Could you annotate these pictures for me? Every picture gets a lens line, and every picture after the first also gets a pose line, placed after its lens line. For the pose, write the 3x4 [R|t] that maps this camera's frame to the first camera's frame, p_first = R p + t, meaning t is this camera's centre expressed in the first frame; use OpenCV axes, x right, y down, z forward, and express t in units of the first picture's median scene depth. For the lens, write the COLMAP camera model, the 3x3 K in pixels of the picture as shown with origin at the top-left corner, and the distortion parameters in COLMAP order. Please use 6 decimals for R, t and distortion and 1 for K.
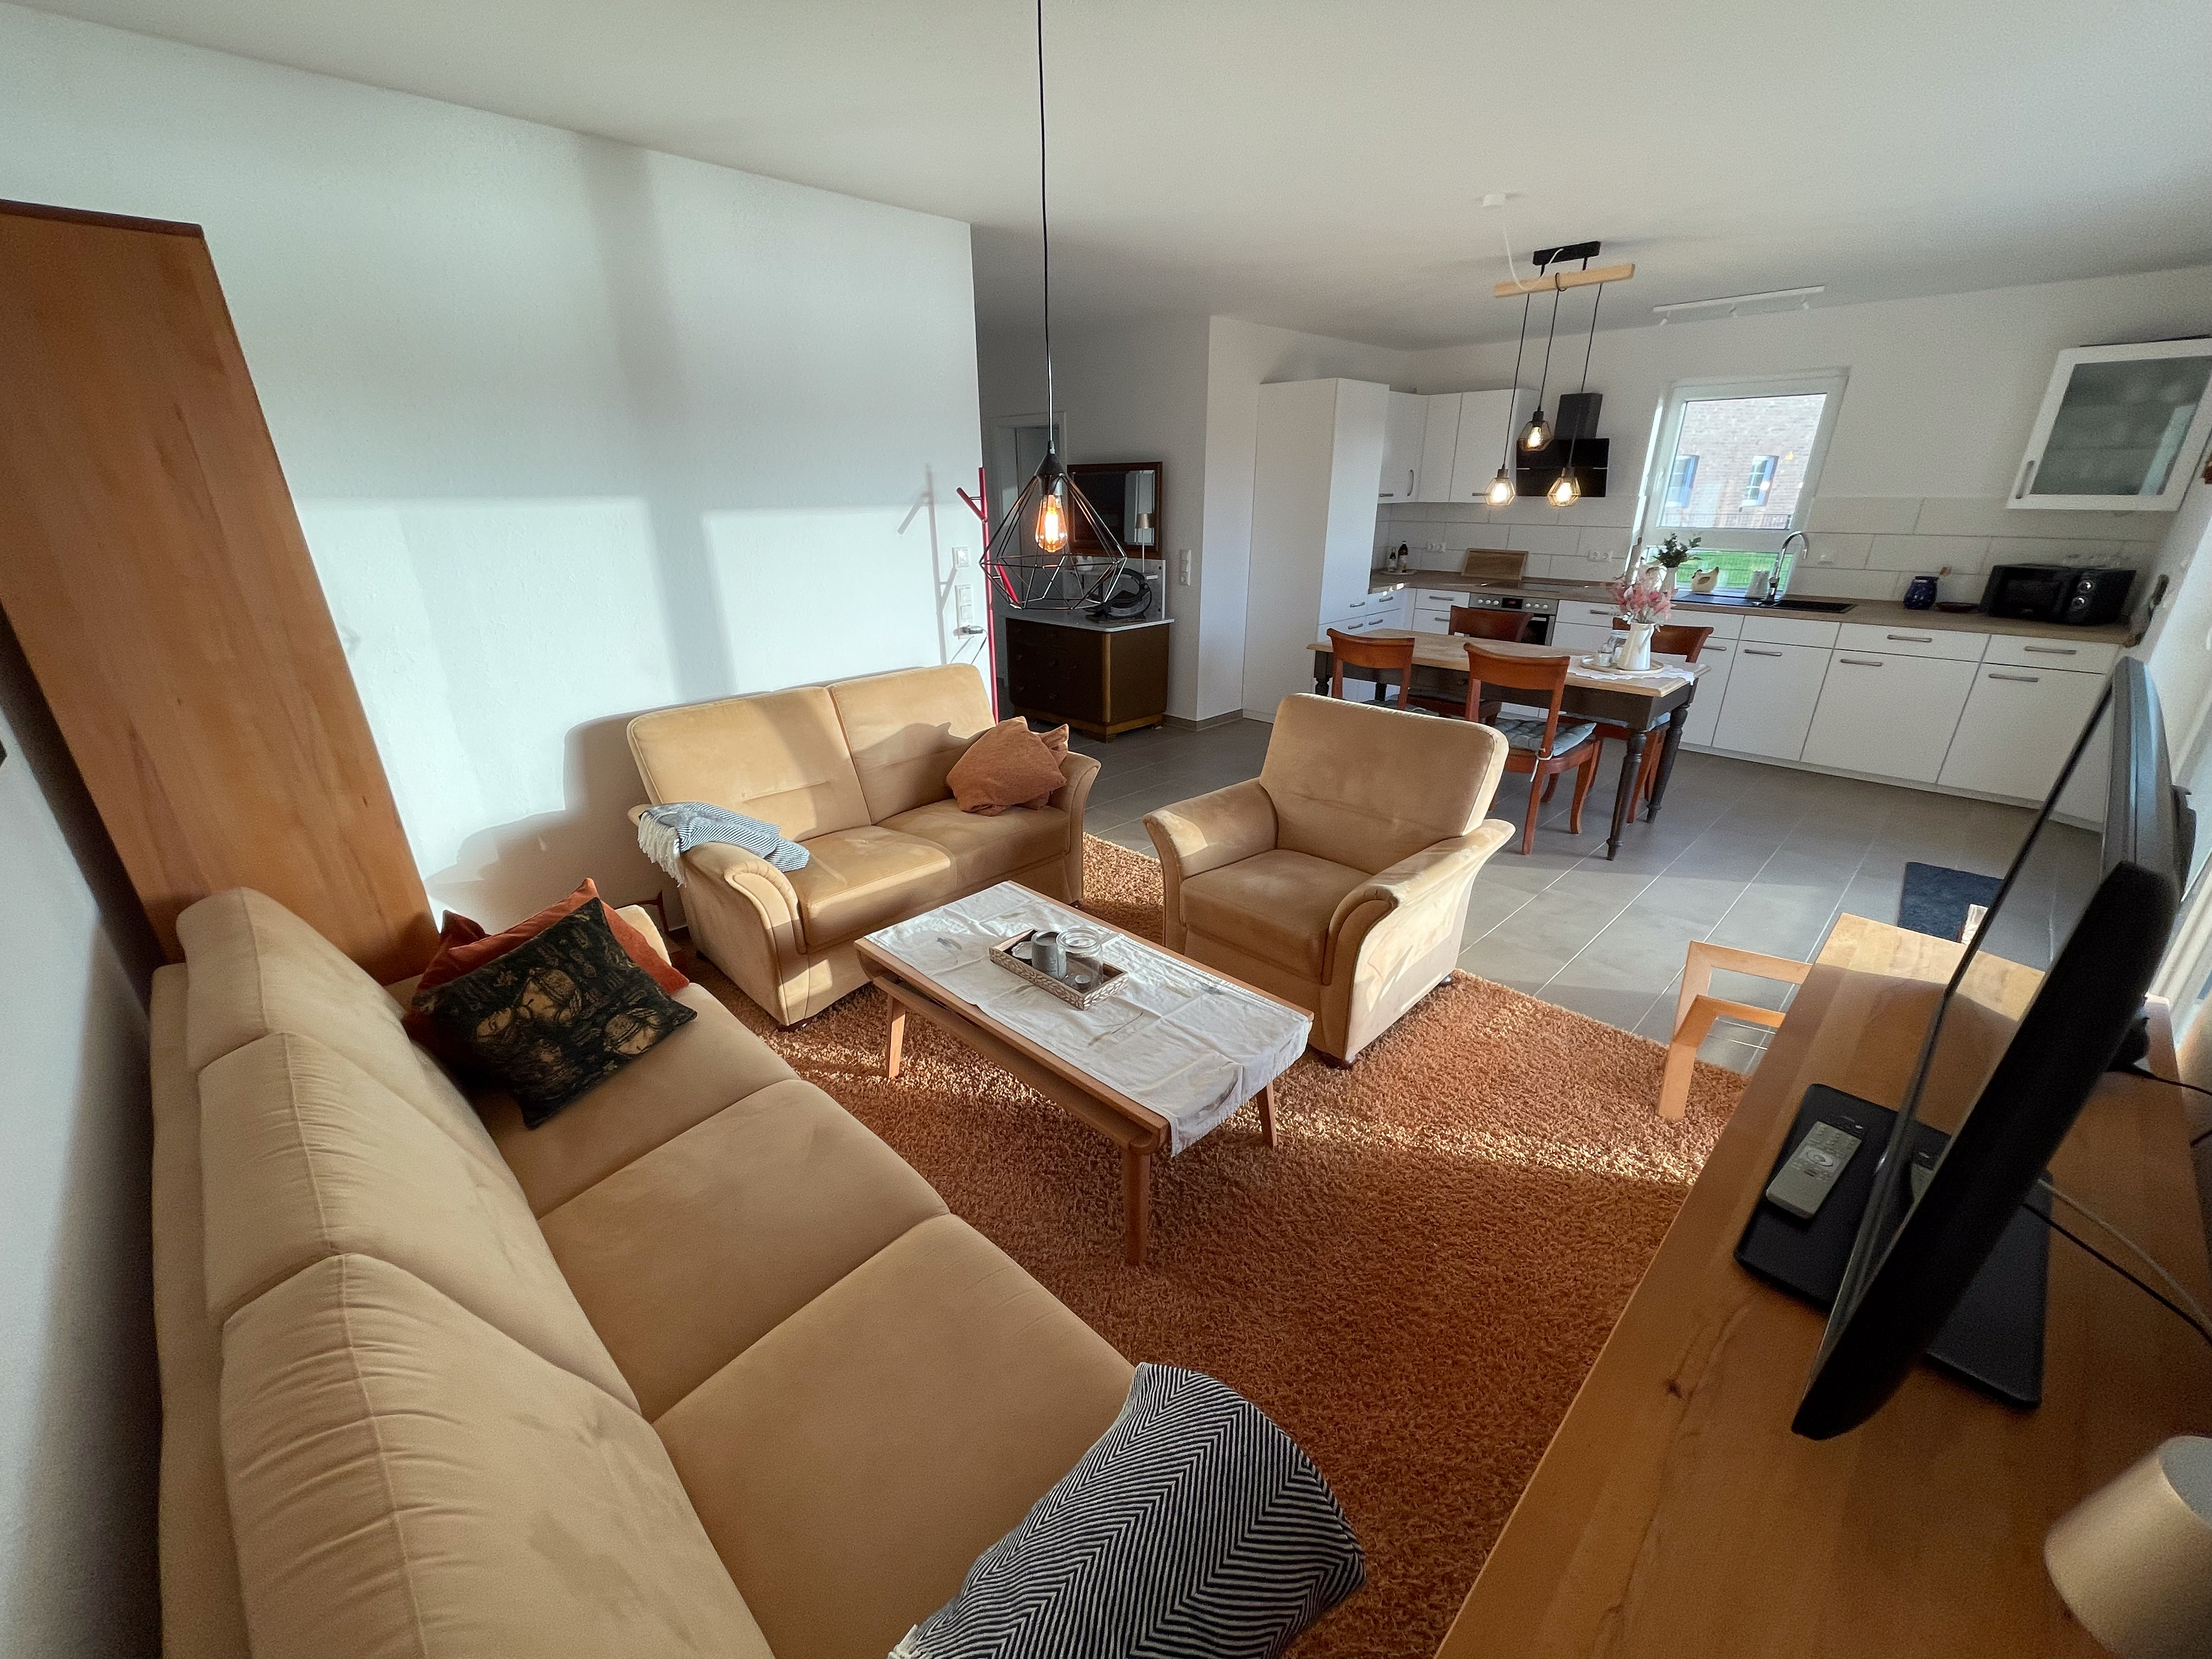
lens RADIAL K [[886.7, 0, 1110.0], [0, 886.7, 848.1], [0, 0, 1]] dist [-0.002428, 0.000699]
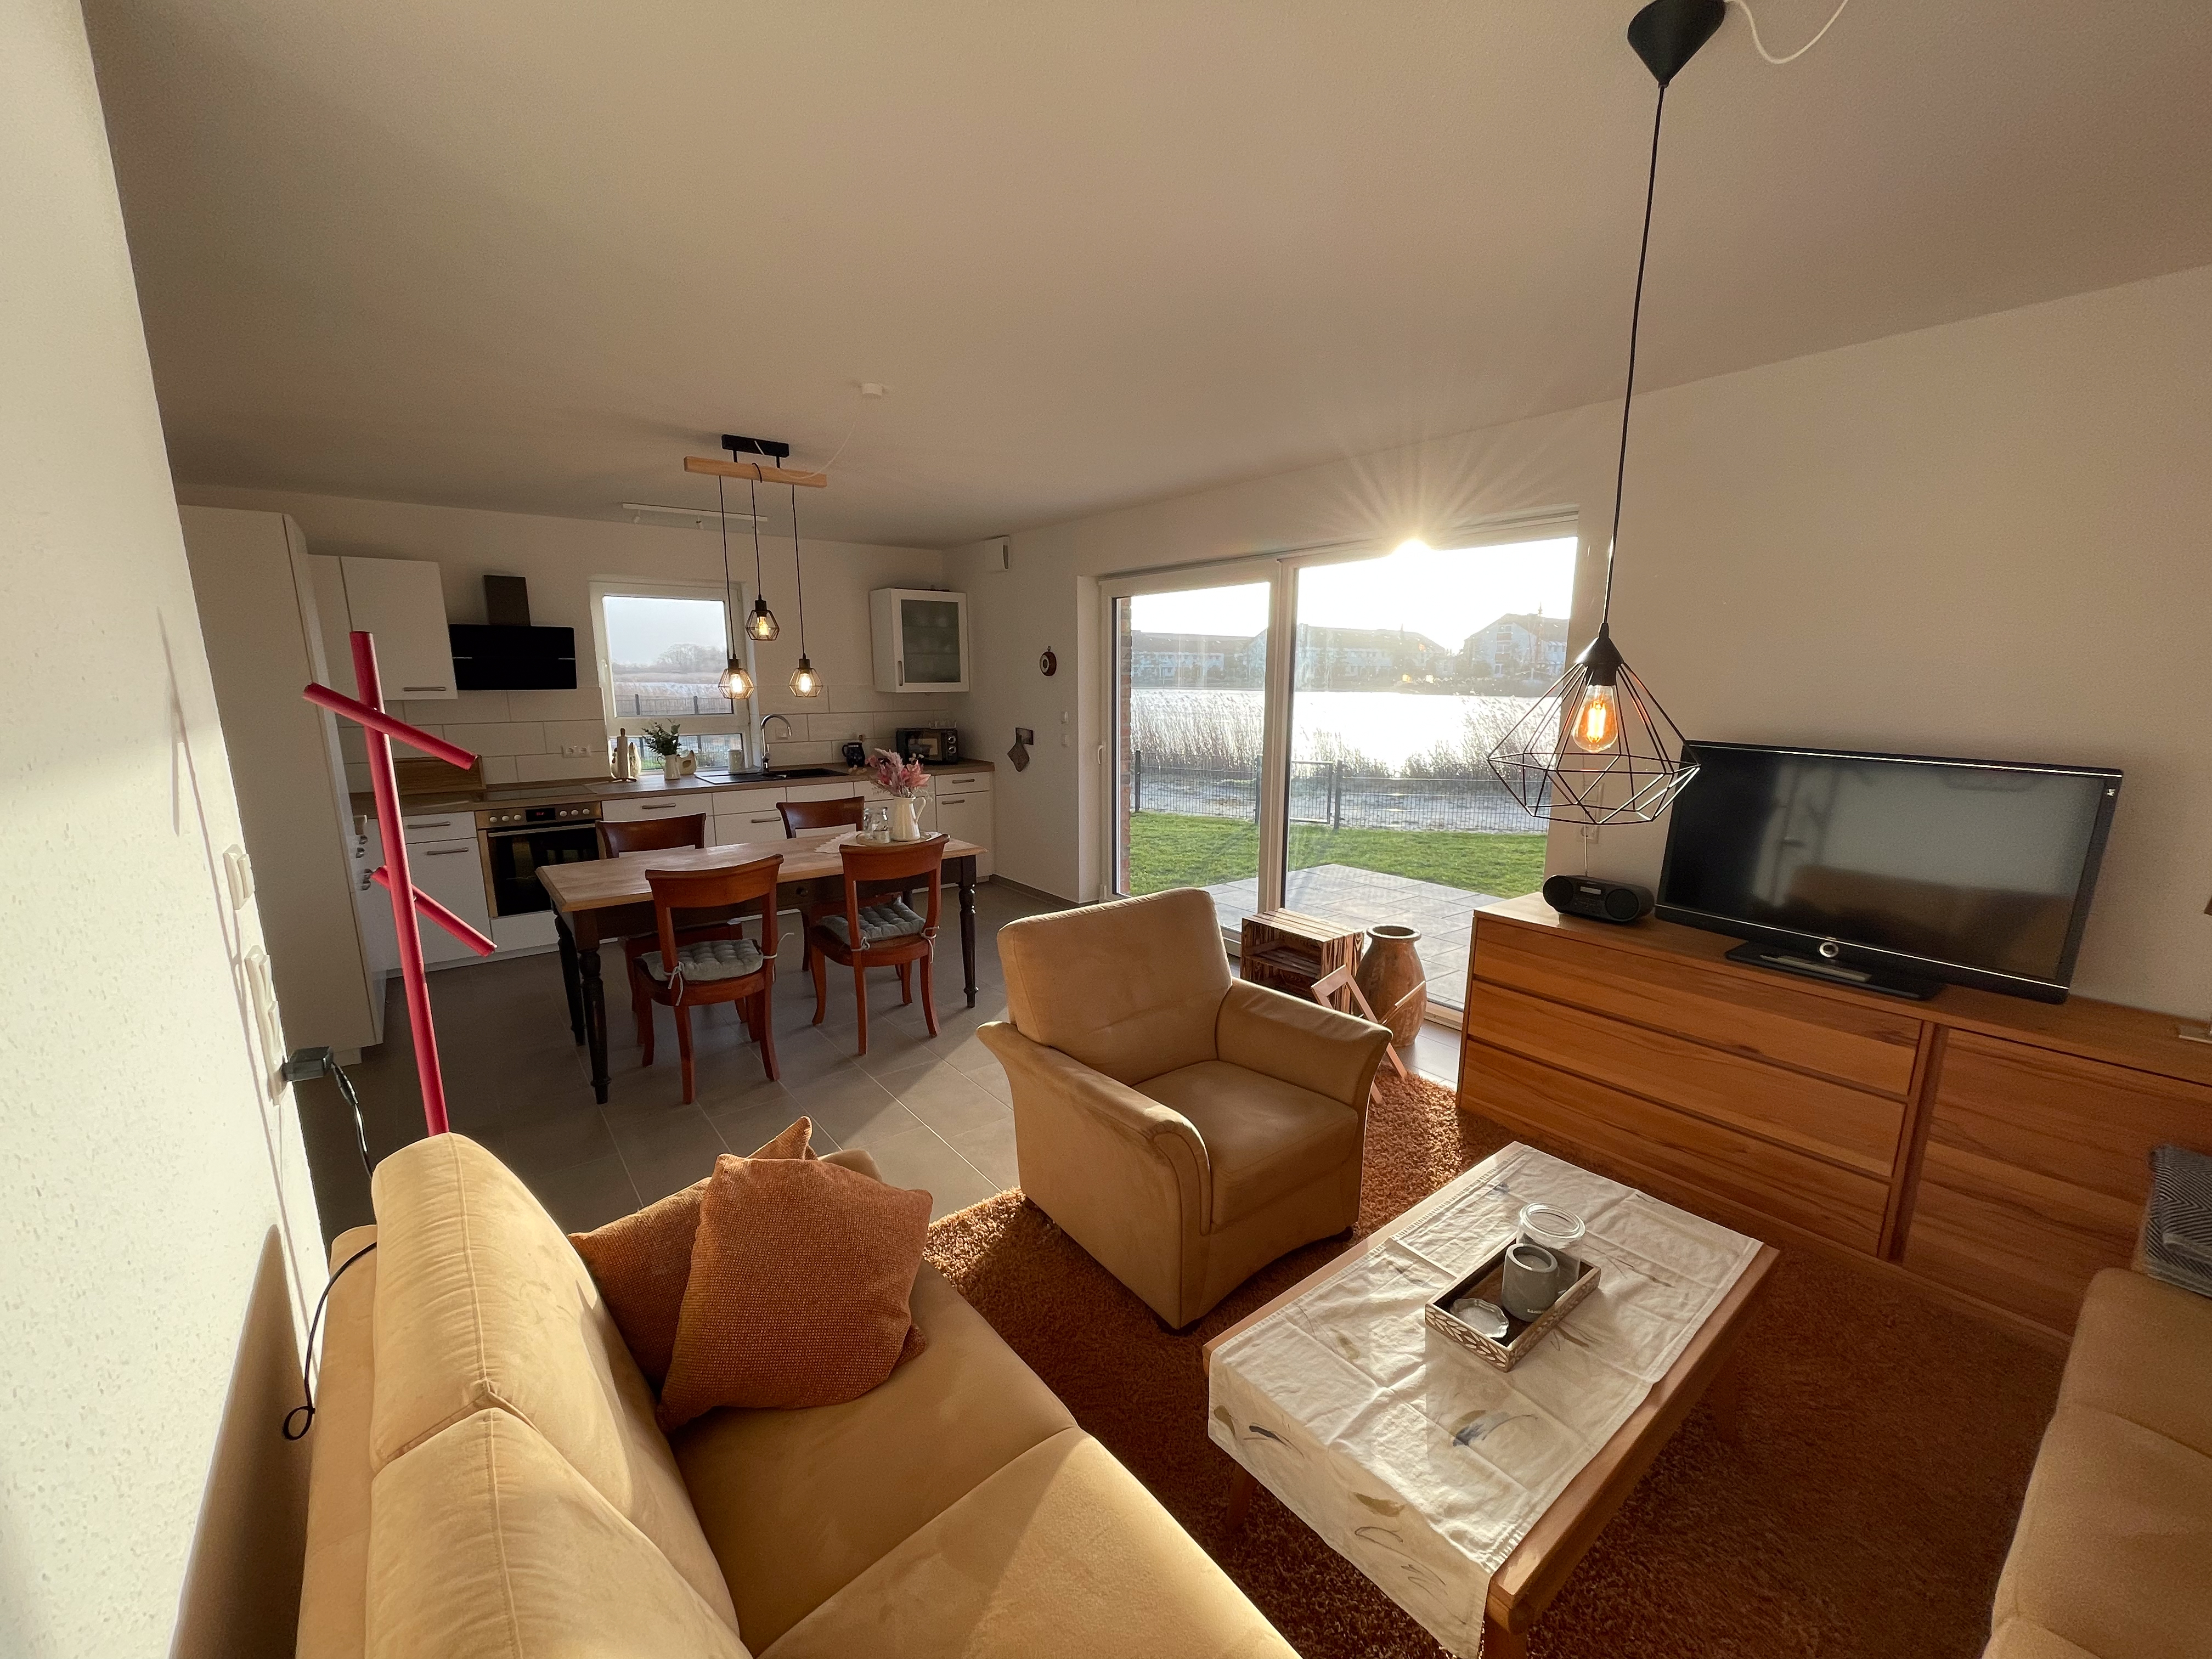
lens RADIAL K [[886.7, 0, 1110.0], [0, 886.7, 848.1], [0, 0, 1]] dist [-0.002428, 0.000699]
pose [[0.128657, -0.188960, 0.973520, -0.440530], [0.378247, 0.916817, 0.127966, -0.250425], [-0.916721, 0.351767, 0.189428, 0.615739]]
